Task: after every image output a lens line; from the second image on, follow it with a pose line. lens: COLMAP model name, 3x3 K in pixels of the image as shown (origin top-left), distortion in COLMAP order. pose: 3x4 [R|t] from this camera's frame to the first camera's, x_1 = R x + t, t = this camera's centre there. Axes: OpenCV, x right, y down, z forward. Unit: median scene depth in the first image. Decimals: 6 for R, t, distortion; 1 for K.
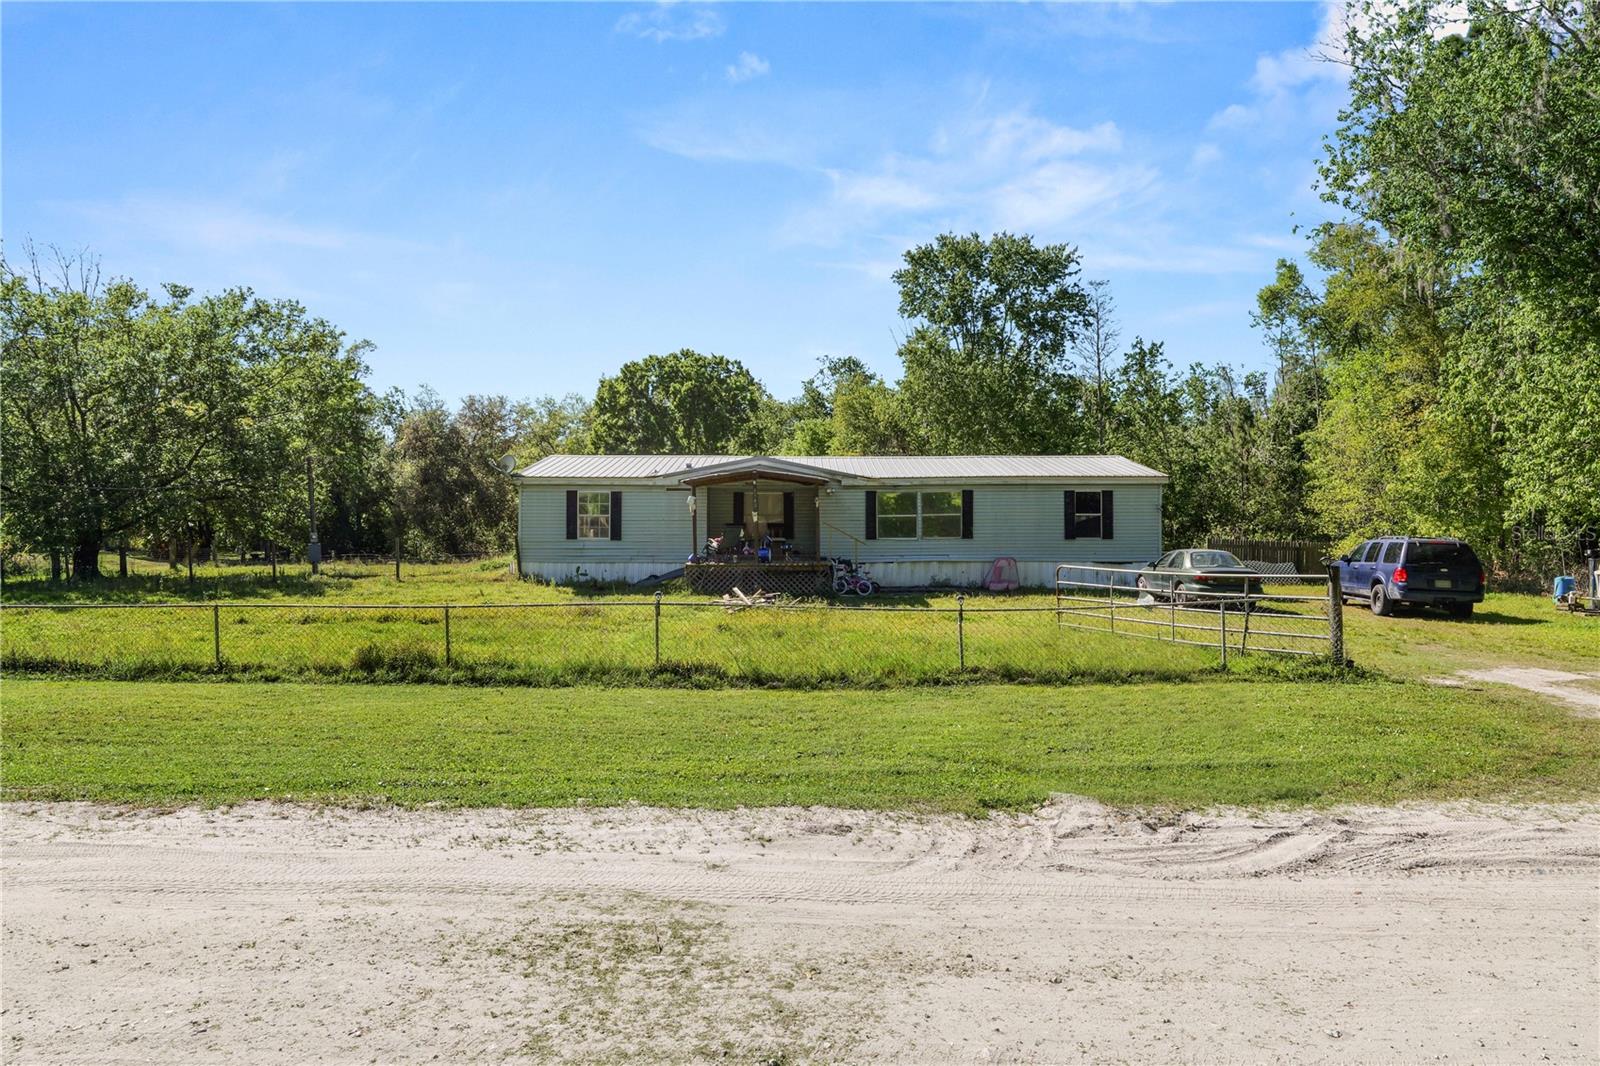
lens RADIAL K [[990.3, 0, 800.0], [0, 990.3, 533.0], [0, 0, 1]] dist [0.003596, 0.000264]
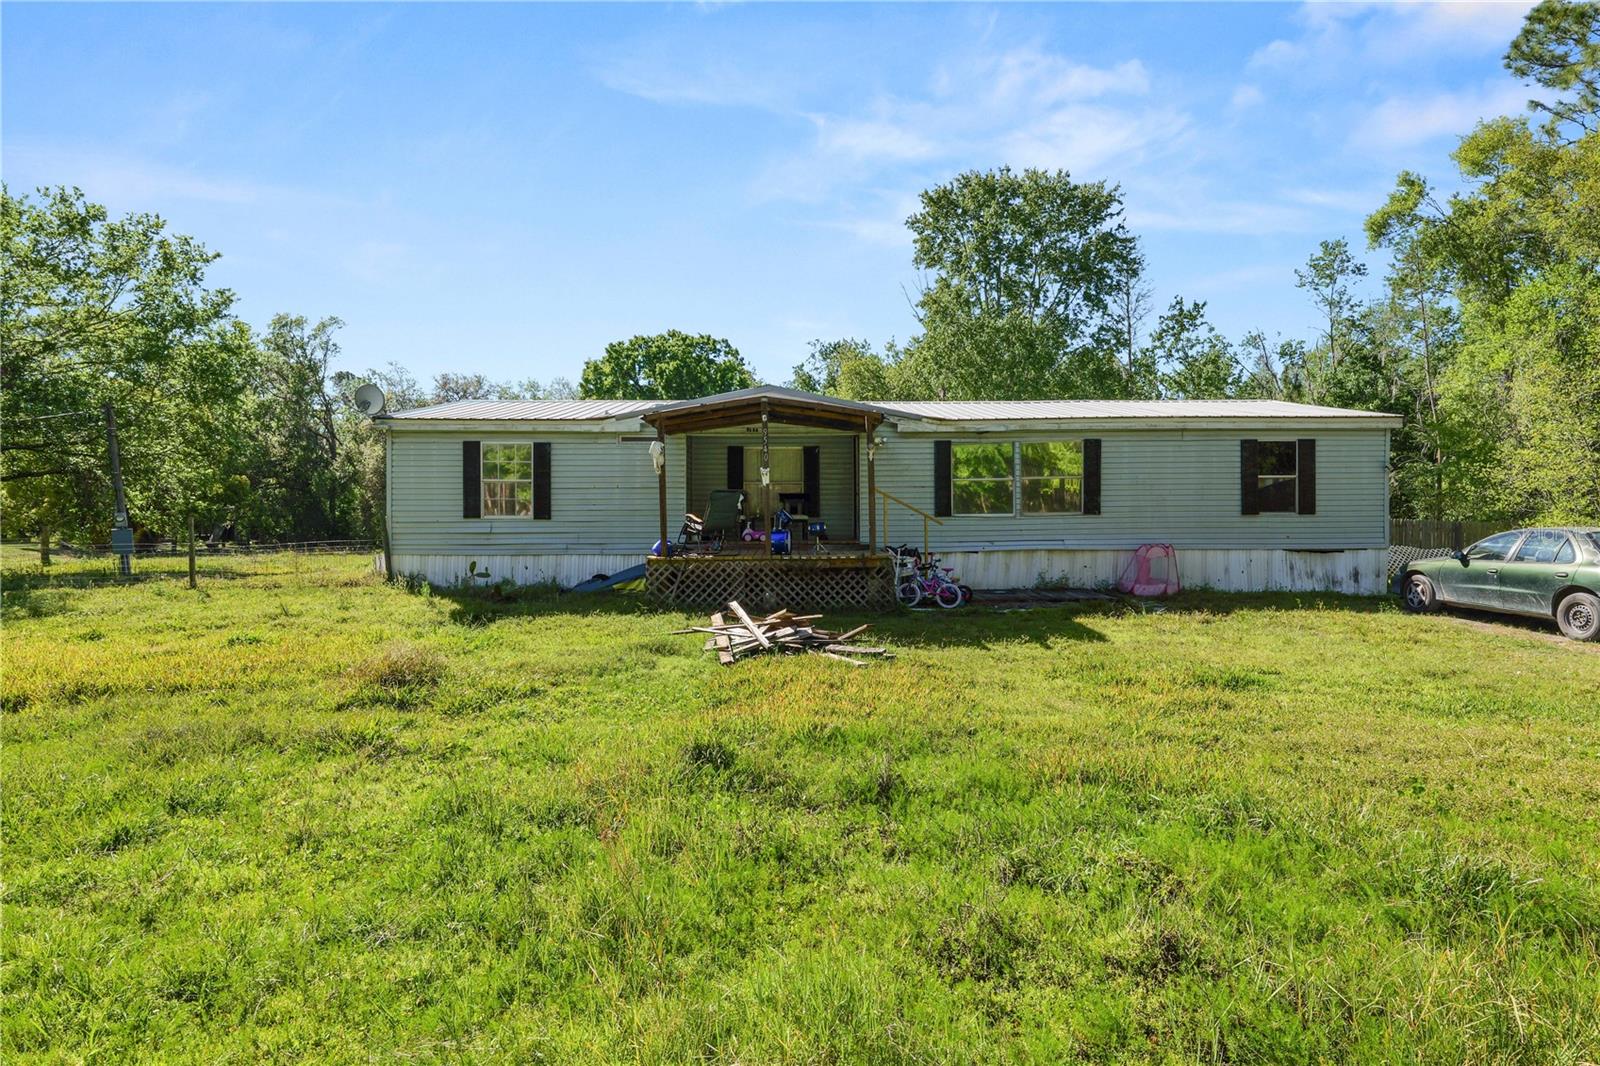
lens RADIAL K [[847.4, 0, 797.4], [0, 847.4, 538.0], [0, 0, 1]] dist [0.001521, 0.000991]
pose [[0.999798, -0.004814, 0.019510, -0.032607], [0.004477, 0.999840, 0.017298, 0.010262], [-0.019590, -0.017207, 0.999660, 0.444601]]
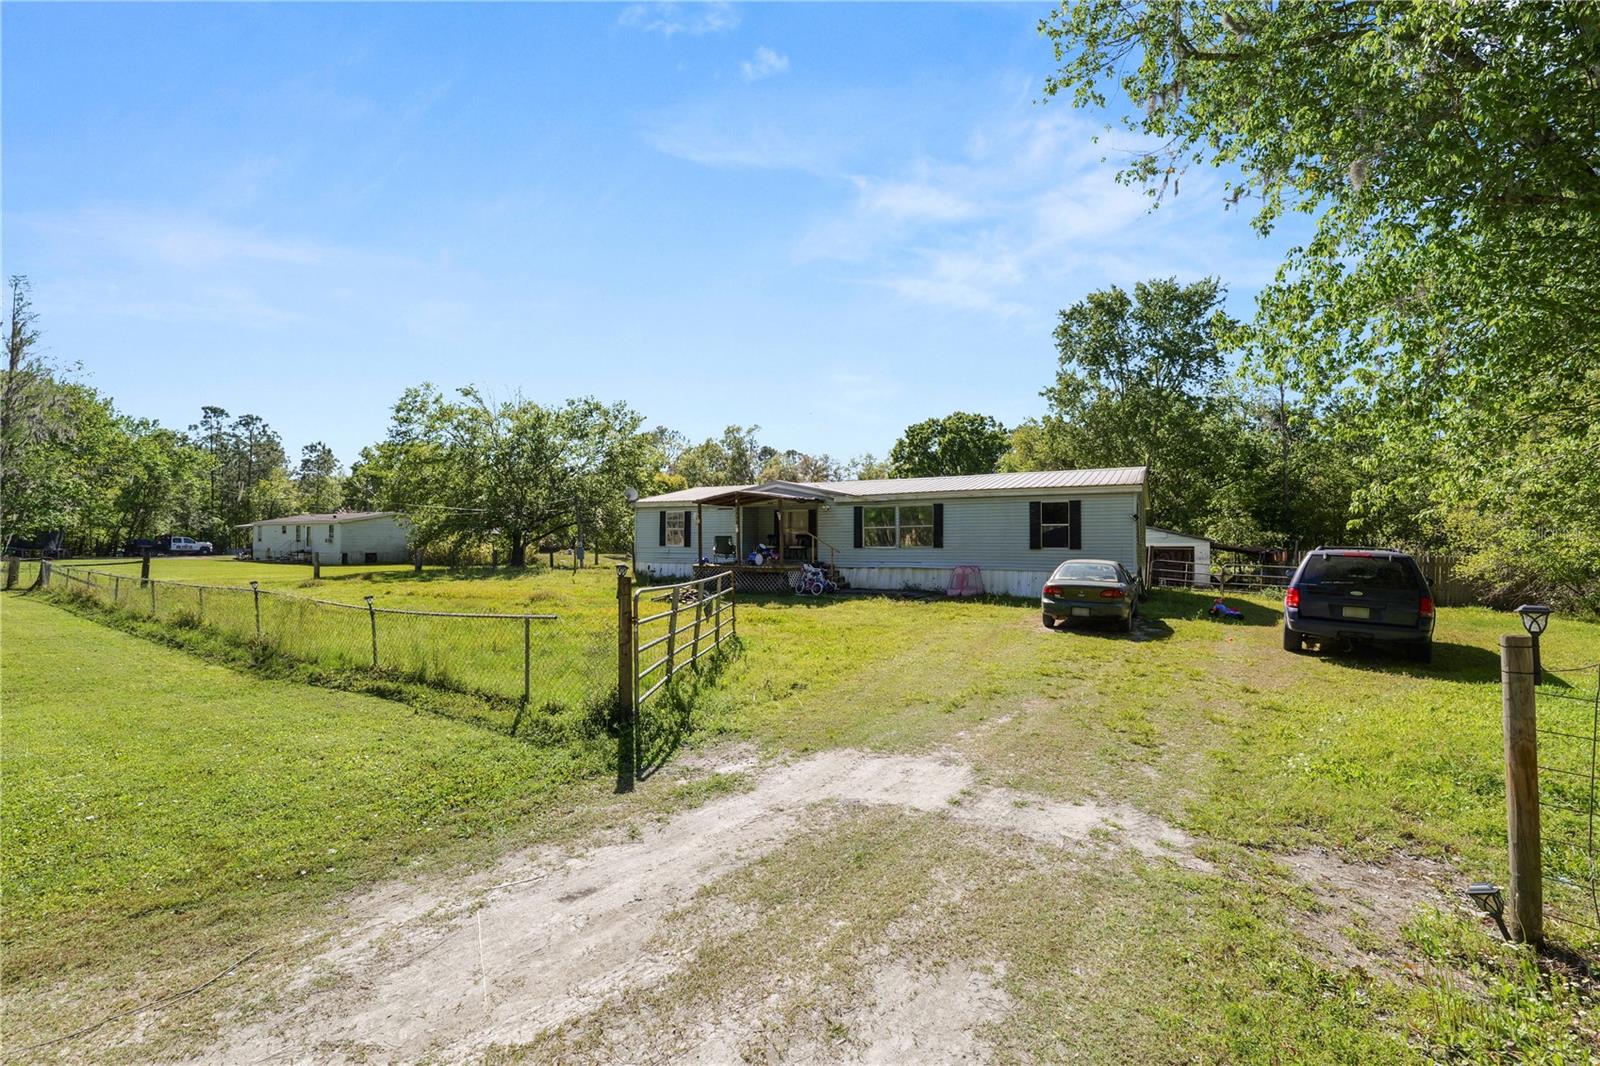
lens RADIAL K [[652.8, 0, 800.0], [0, 652.8, 533.0], [0, 0, 1]] dist [-0.011538, 0.000410]
pose [[0.867344, -0.003512, -0.497696, 0.389339], [-0.006791, 0.999798, -0.018891, 0.003970], [0.497662, 0.019765, 0.867146, 0.289651]]
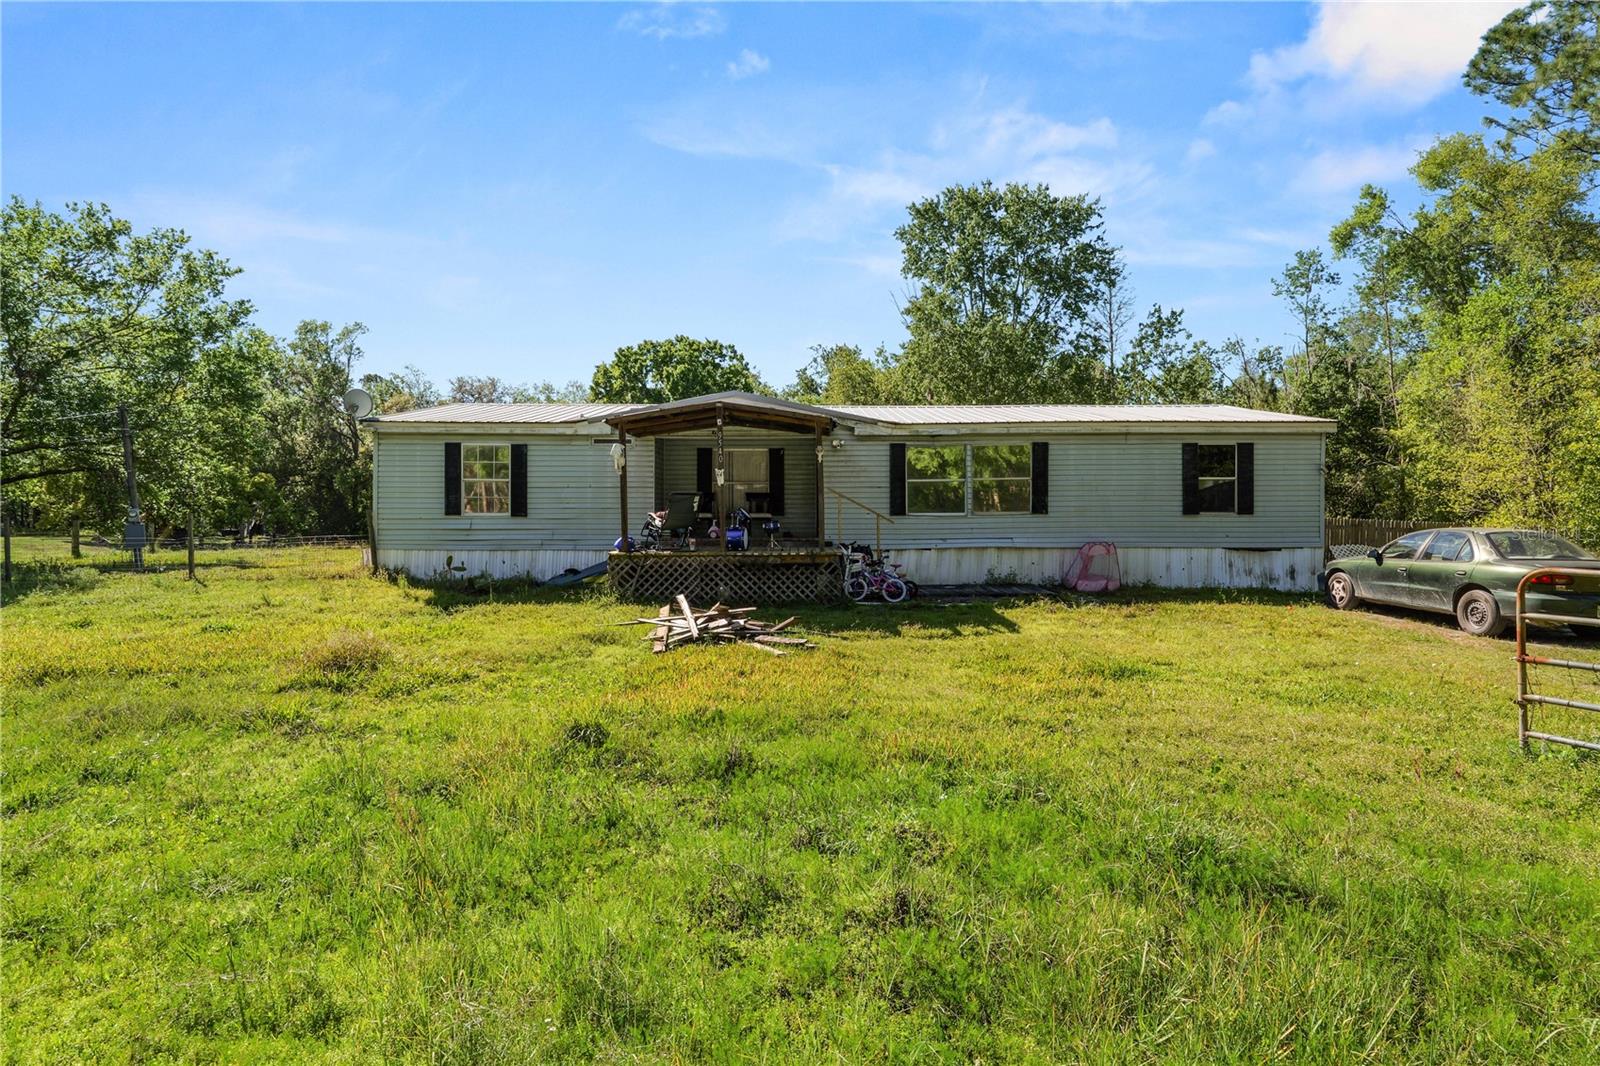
lens RADIAL K [[814.5, 0, 800.0], [0, 814.5, 533.0], [0, 0, 1]] dist [0.001873, -0.000041]
pose [[0.999977, -0.000861, 0.006773, 0.001133], [0.000758, 0.999883, 0.015254, 0.009821], [-0.006785, -0.015249, 0.999861, 0.435323]]
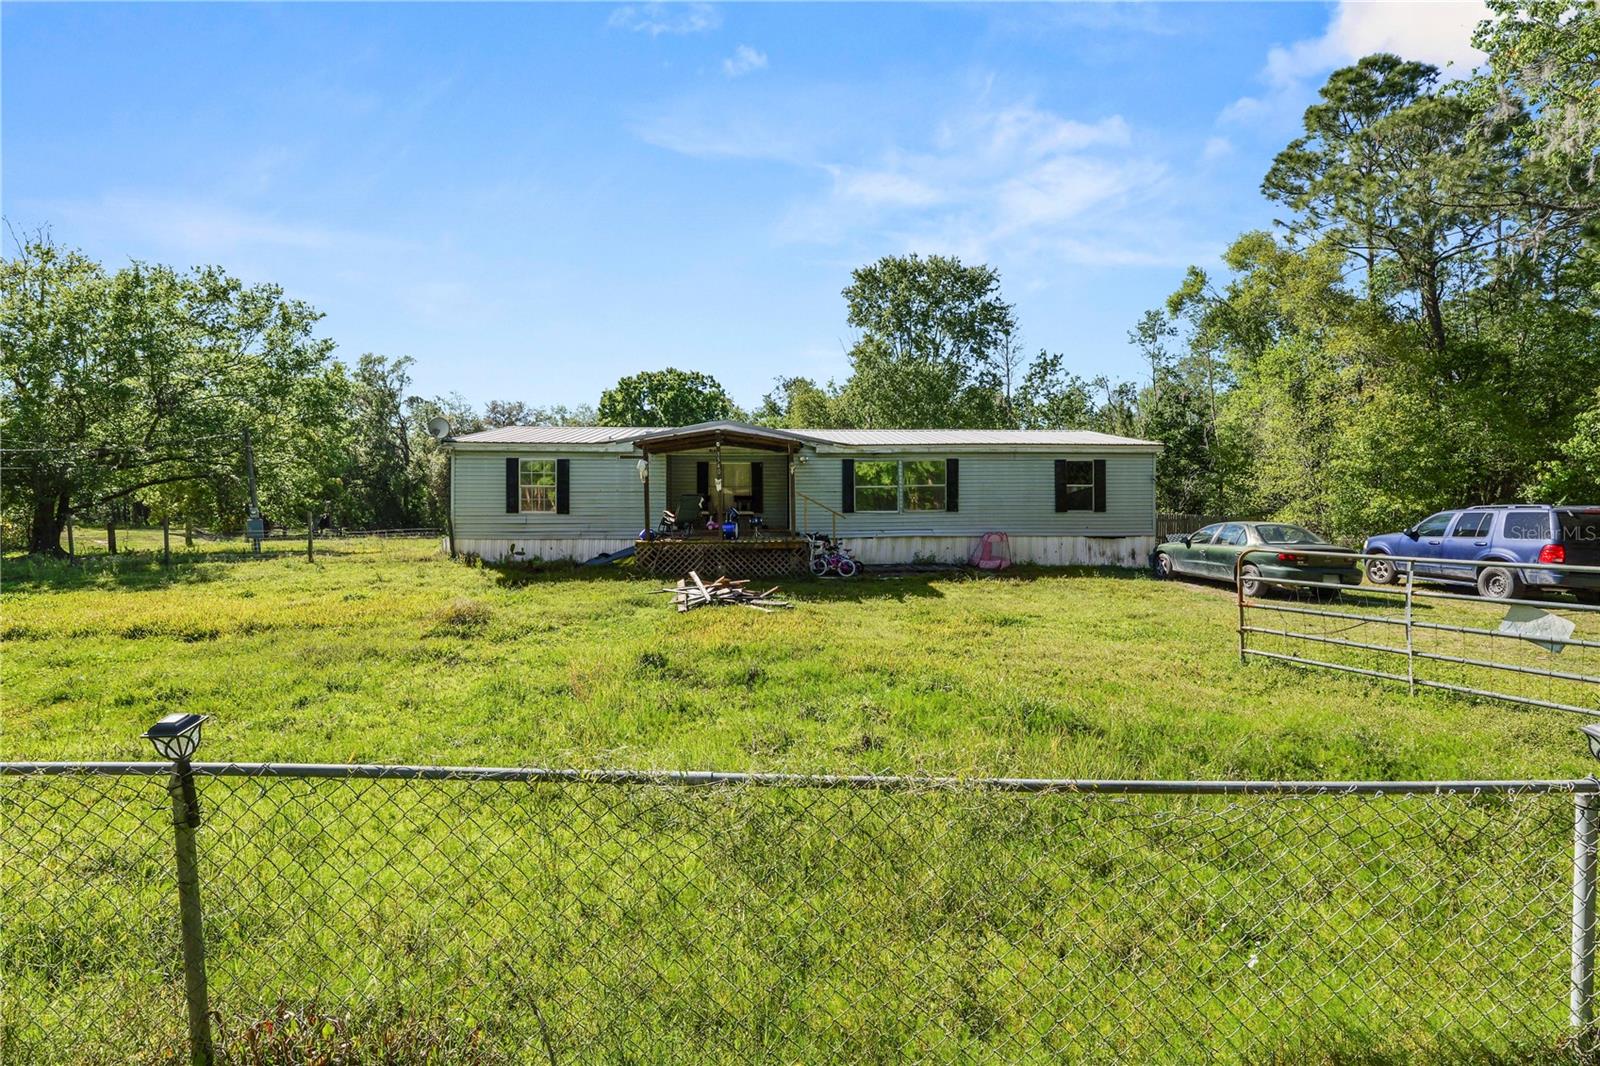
lens RADIAL K [[660.7, 0, 793.5], [0, 660.7, 521.8], [0, 0, 1]] dist [-0.010527, 0.000083]
pose [[0.998611, -0.002371, 0.052641, -0.010168], [0.001824, 0.999944, 0.010437, 0.008262], [-0.052662, -0.010327, 0.998559, 0.388658]]
